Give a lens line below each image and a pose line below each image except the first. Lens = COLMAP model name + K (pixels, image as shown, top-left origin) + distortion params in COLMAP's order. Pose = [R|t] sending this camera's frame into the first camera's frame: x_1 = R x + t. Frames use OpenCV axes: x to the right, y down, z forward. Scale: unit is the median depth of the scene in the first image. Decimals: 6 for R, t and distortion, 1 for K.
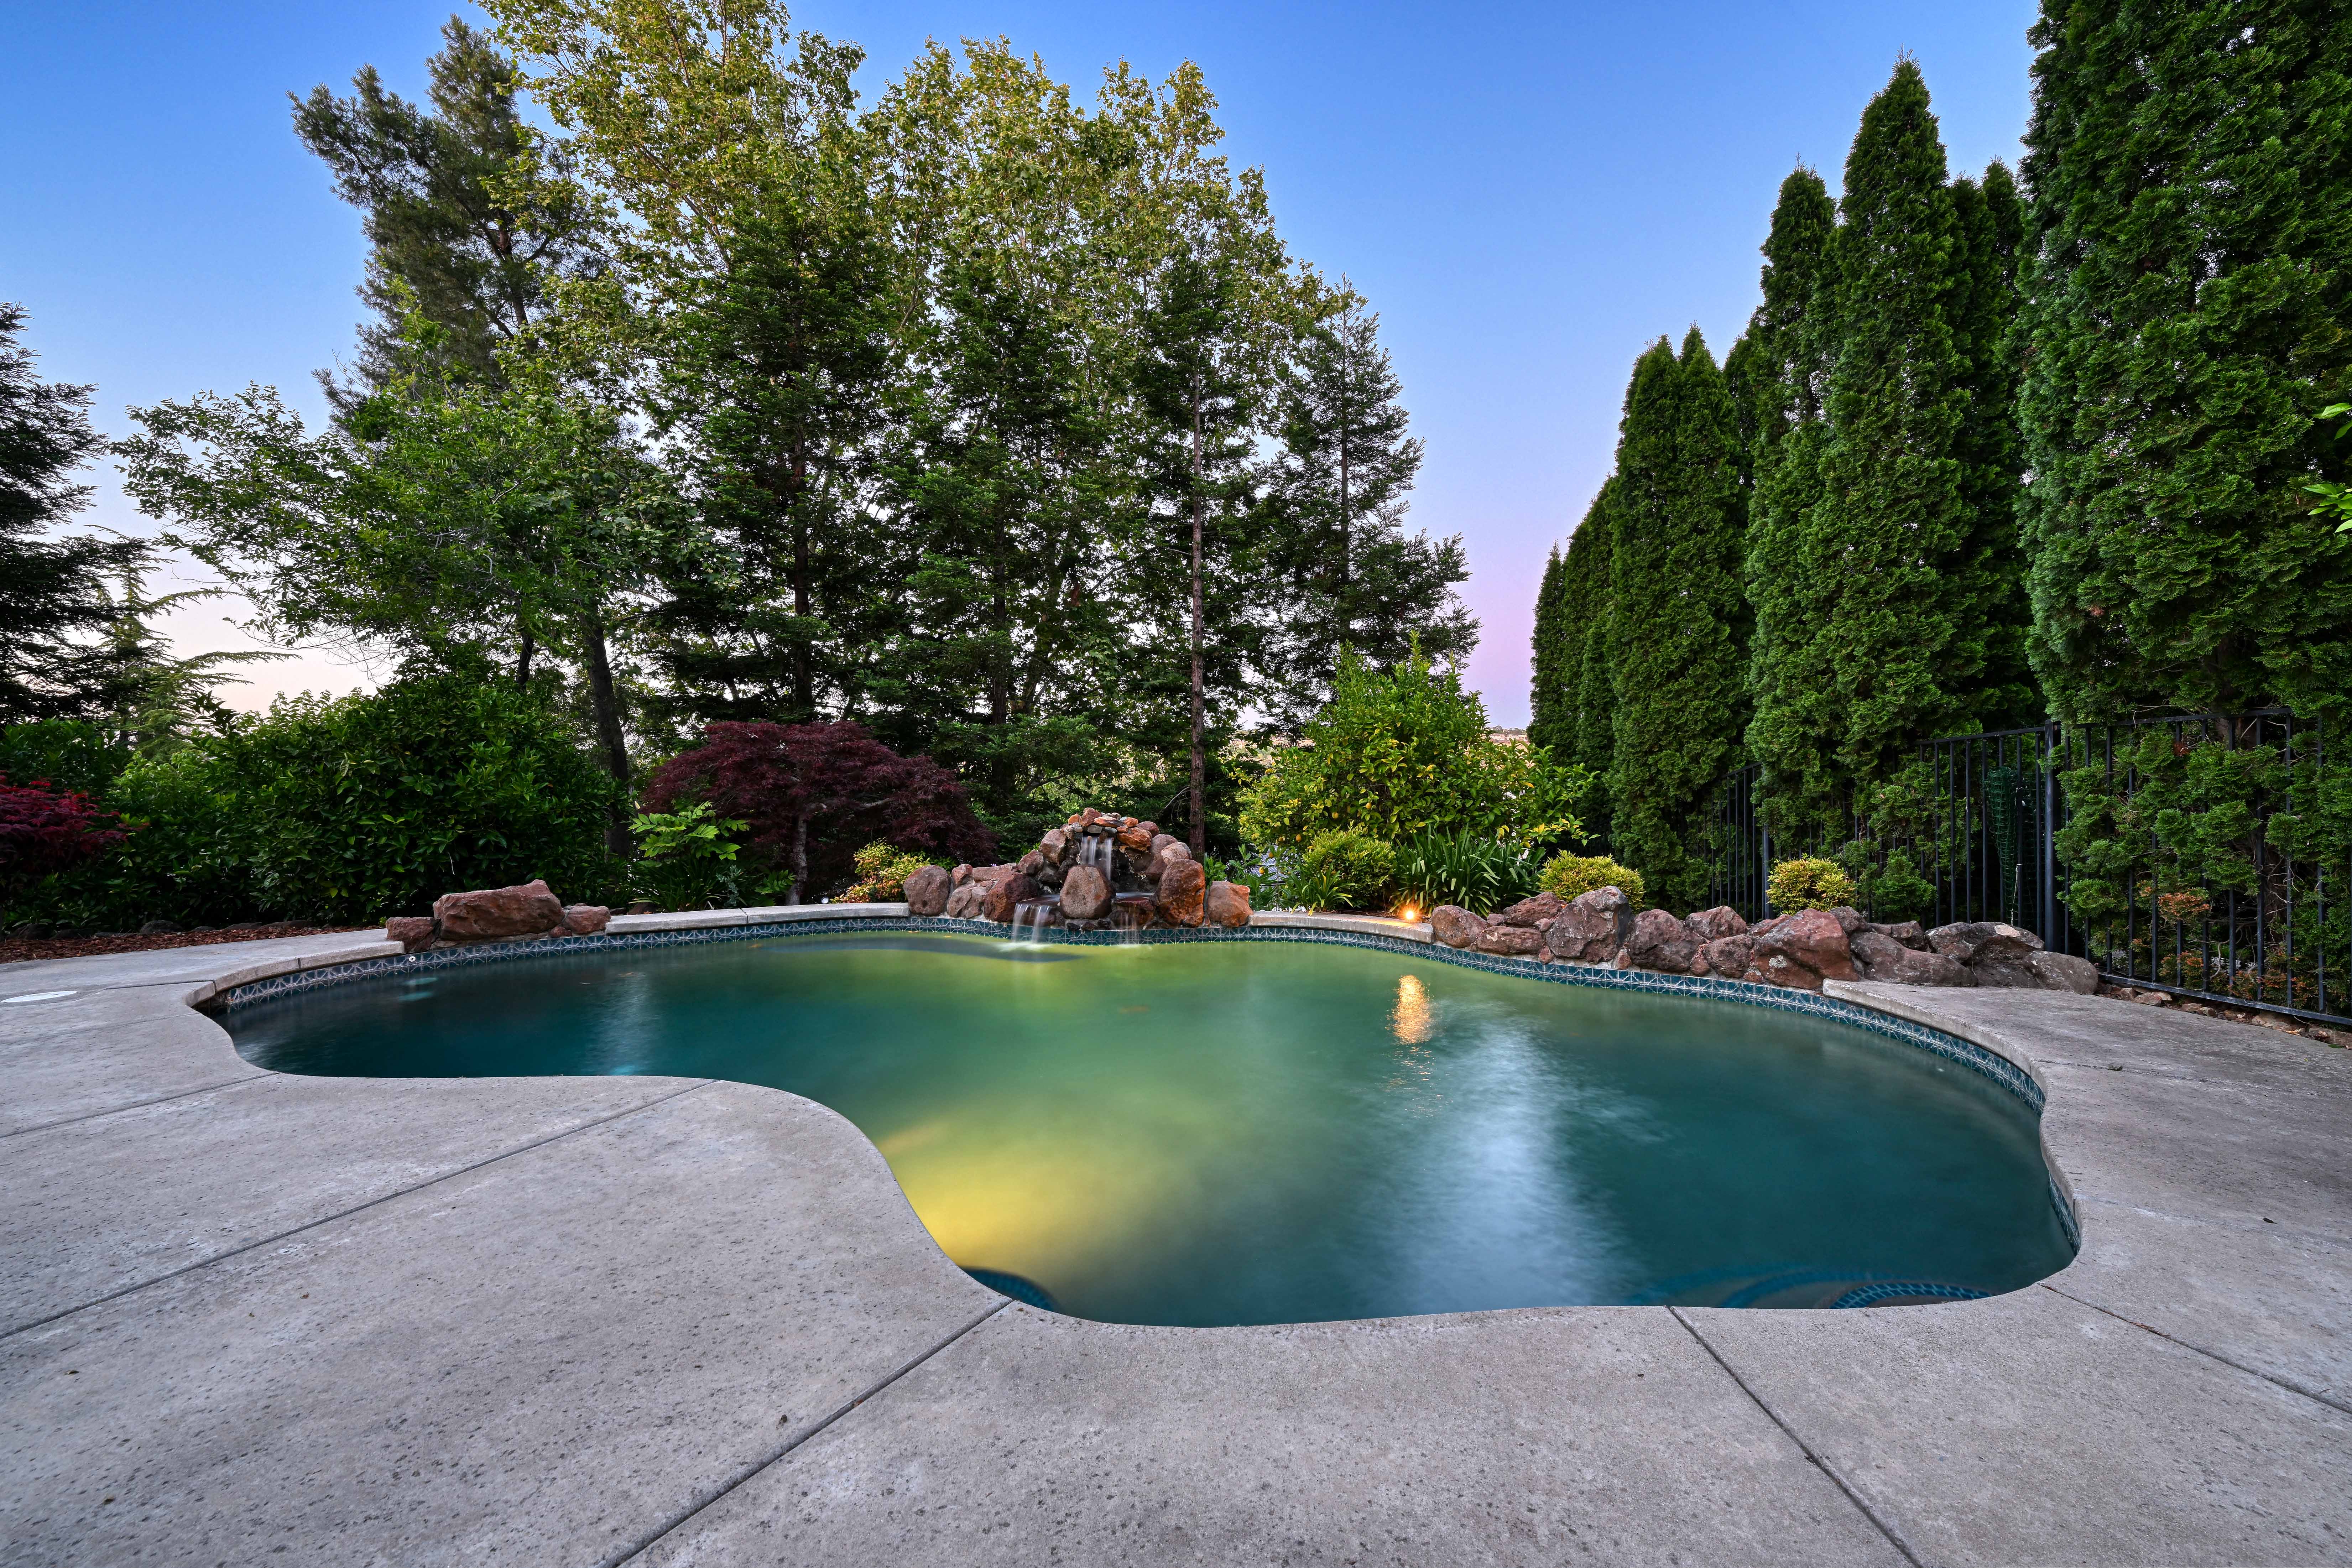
lens RADIAL K [[928.2, 0, 1181.3], [0, 928.2, 779.7], [0, 0, 1]] dist [-0.001139, 0.000090]
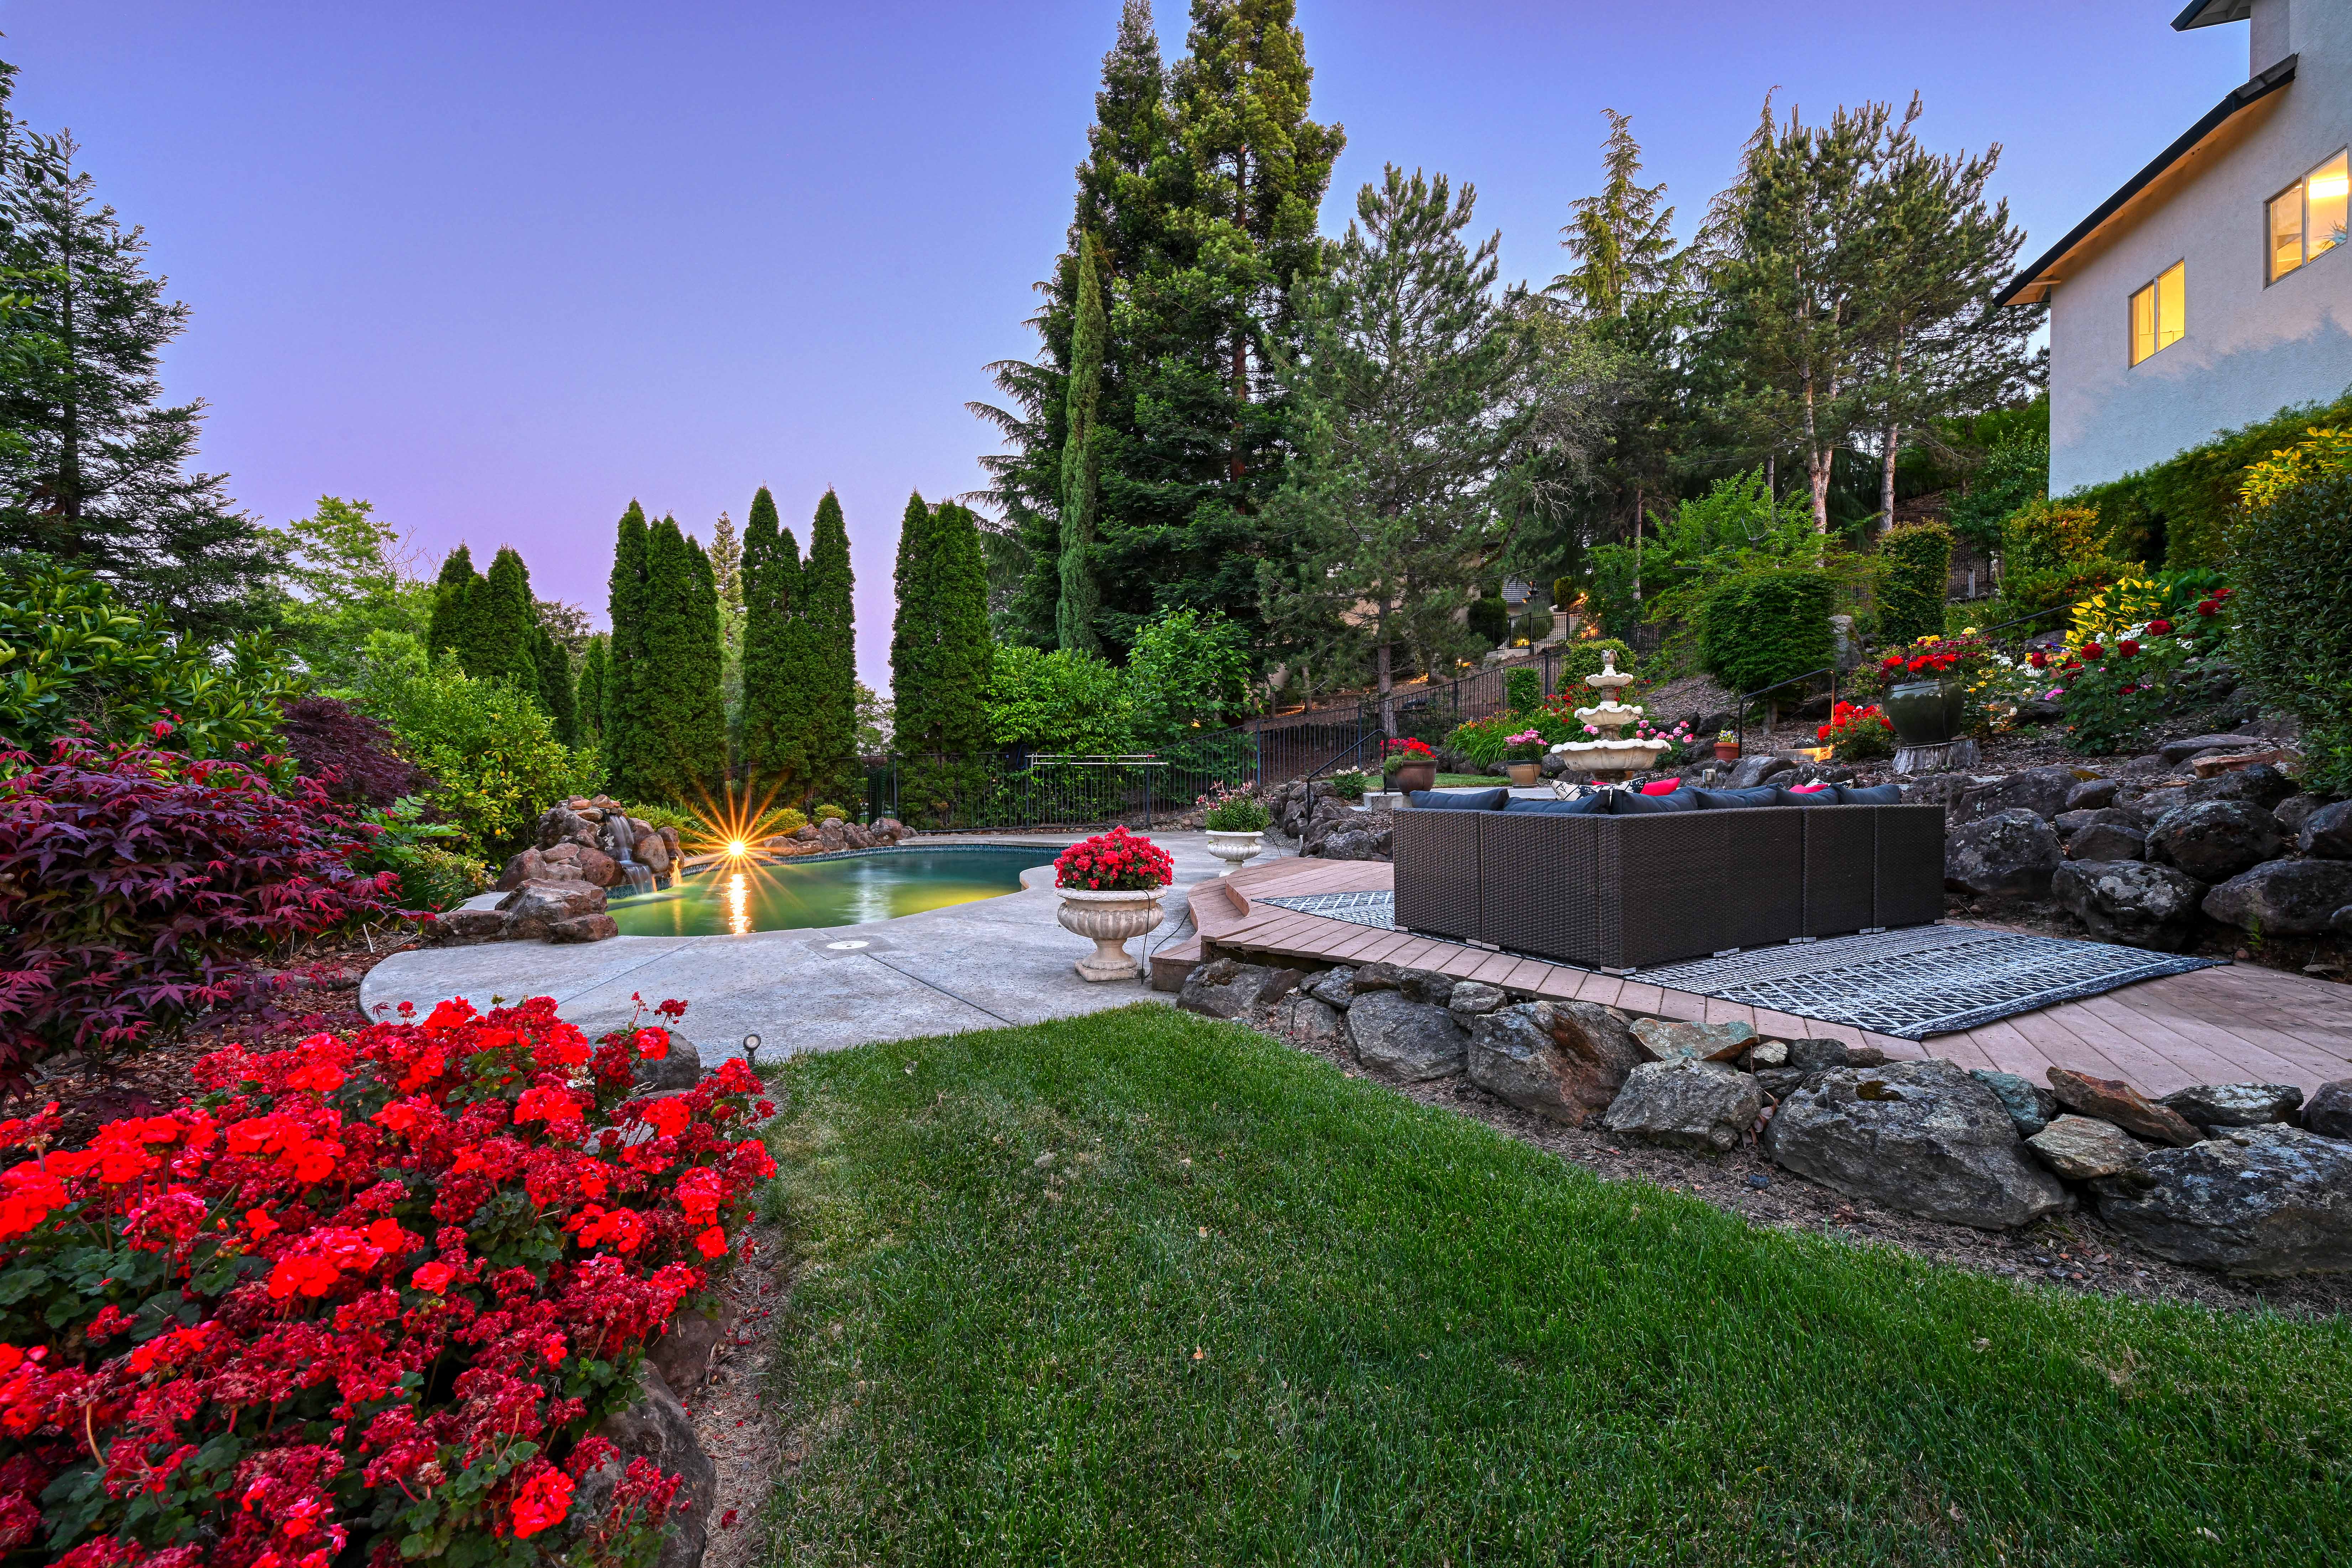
lens RADIAL K [[928.2, 0, 1183.4], [0, 928.2, 779.7], [0, 0, 1]] dist [-0.001139, 0.000090]
pose [[-0.230476, -0.003586, 0.973071, -1.570183], [0.010449, 0.999926, 0.006160, 0.011387], [-0.973022, 0.011588, -0.230422, 0.537080]]
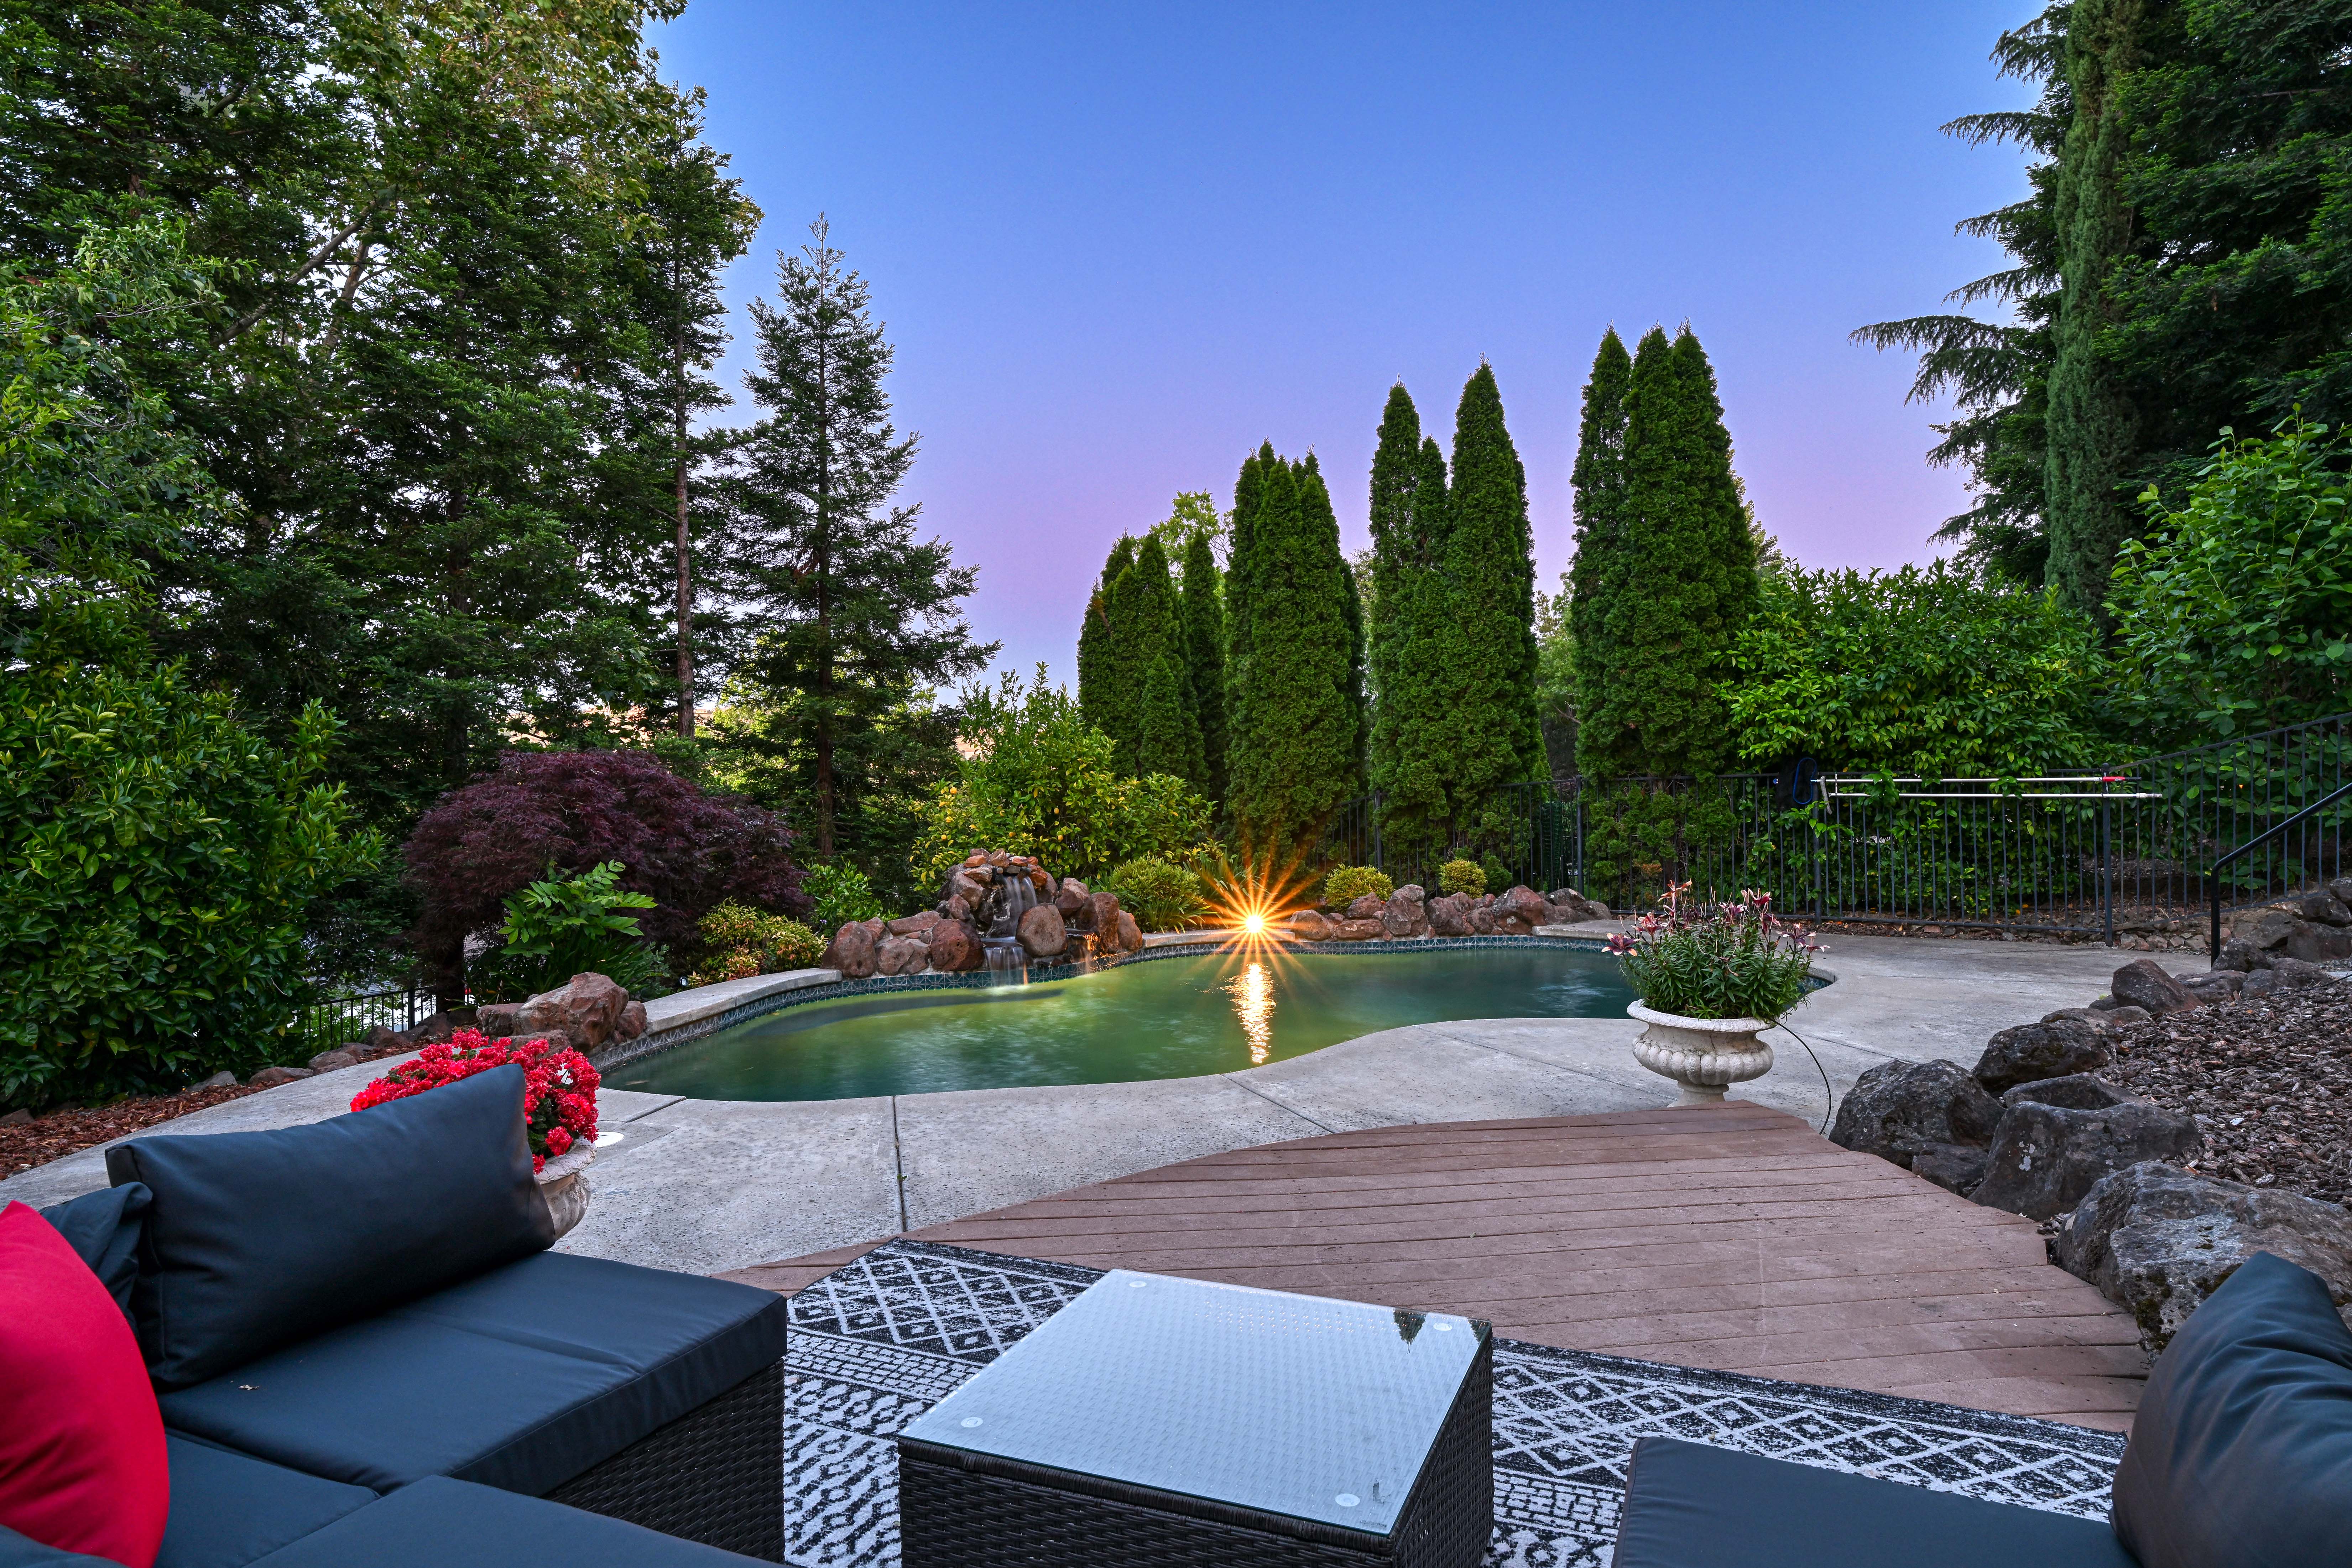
lens RADIAL K [[1349.3, 0, 1181.9], [0, 1349.3, 778.2], [0, 0, 1]] dist [-0.000534, -0.000305]
pose [[0.631578, -0.000275, 0.775312, -1.122823], [0.009037, 0.999935, -0.007008, -0.033026], [-0.775260, 0.011433, 0.631539, -0.053968]]
